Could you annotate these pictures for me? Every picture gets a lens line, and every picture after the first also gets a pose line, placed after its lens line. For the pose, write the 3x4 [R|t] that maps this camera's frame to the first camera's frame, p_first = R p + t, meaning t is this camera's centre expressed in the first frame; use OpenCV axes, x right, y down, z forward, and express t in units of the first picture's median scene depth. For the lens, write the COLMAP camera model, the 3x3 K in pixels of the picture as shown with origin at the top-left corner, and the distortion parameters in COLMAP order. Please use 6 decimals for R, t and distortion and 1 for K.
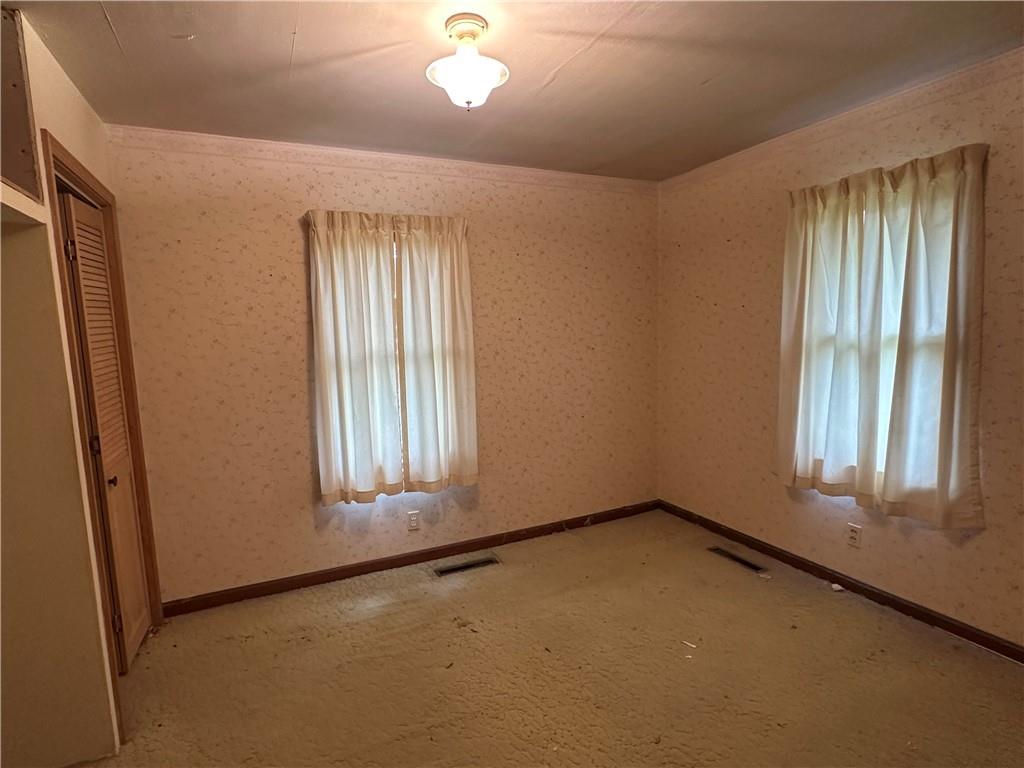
lens RADIAL K [[543.8, 0, 511.1], [0, 543.8, 388.9], [0, 0, 1]] dist [-0.006516, 0.000519]
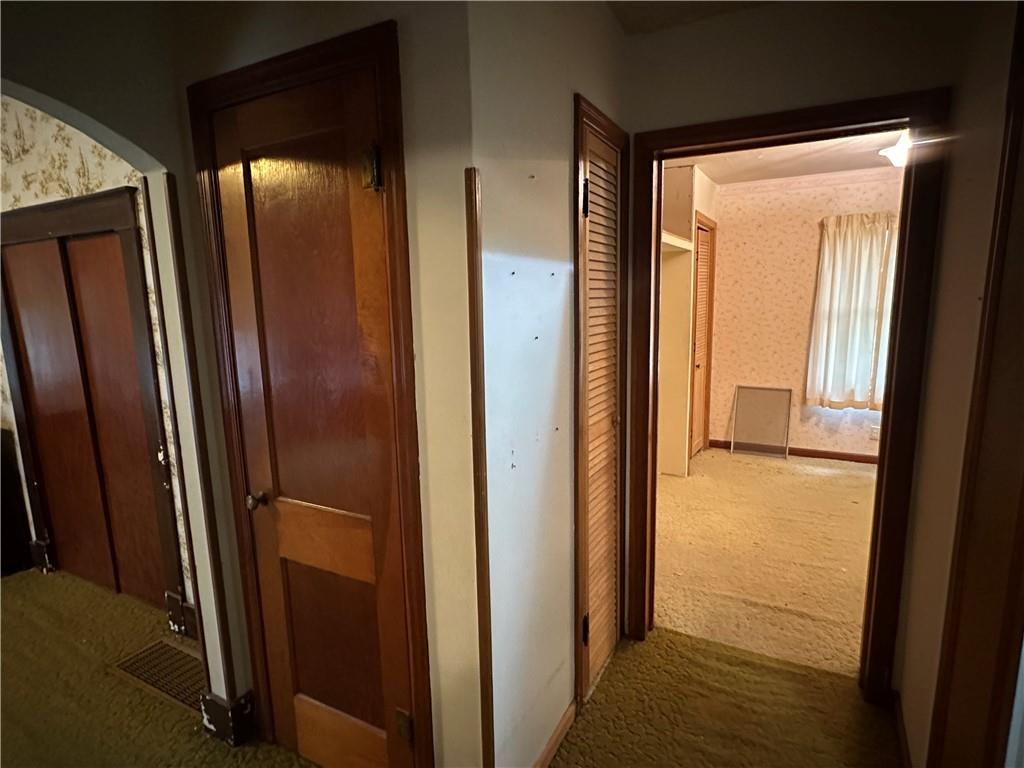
lens RADIAL K [[543.8, 0, 511.1], [0, 543.8, 388.9], [0, 0, 1]] dist [-0.006516, 0.000519]
pose [[0.579498, 0.157690, -0.799572, 0.423721], [-0.089552, 0.987482, 0.129846, 0.040132], [0.810038, -0.003642, 0.586366, -0.641214]]
